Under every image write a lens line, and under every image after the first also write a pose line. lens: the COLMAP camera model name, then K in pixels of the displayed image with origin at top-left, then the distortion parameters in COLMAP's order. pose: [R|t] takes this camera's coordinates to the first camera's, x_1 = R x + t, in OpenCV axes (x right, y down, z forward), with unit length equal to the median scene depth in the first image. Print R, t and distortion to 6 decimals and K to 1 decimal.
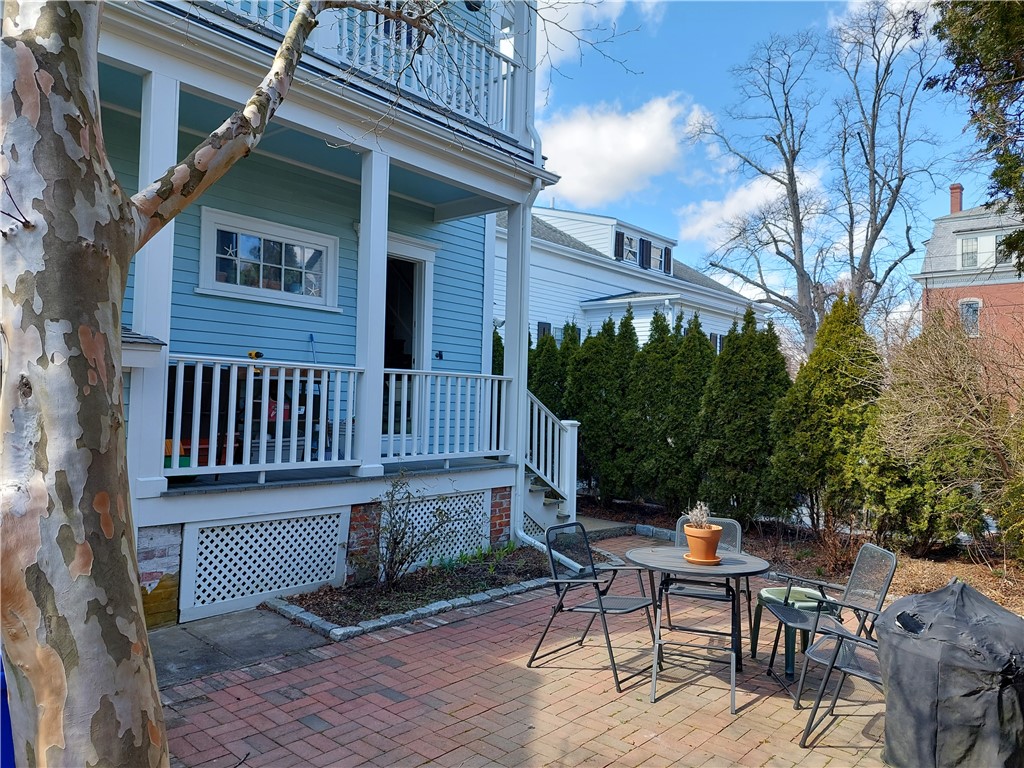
lens RADIAL K [[729.5, 0, 512.5], [0, 729.5, 384.1], [0, 0, 1]] dist [0.018251, -0.024294]
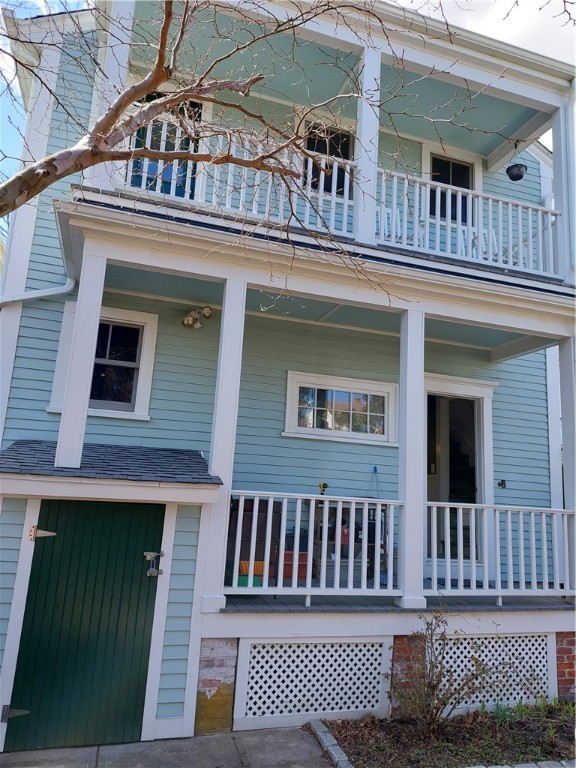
lens RADIAL K [[547.1, 0, 287.5], [0, 547.1, 380.8], [0, 0, 1]] dist [0.018251, -0.024294]
pose [[0.846114, -0.088396, -0.525620, 0.098024], [-0.017951, 0.980866, -0.193853, -0.037816], [0.532699, 0.173458, 0.828338, 0.206407]]
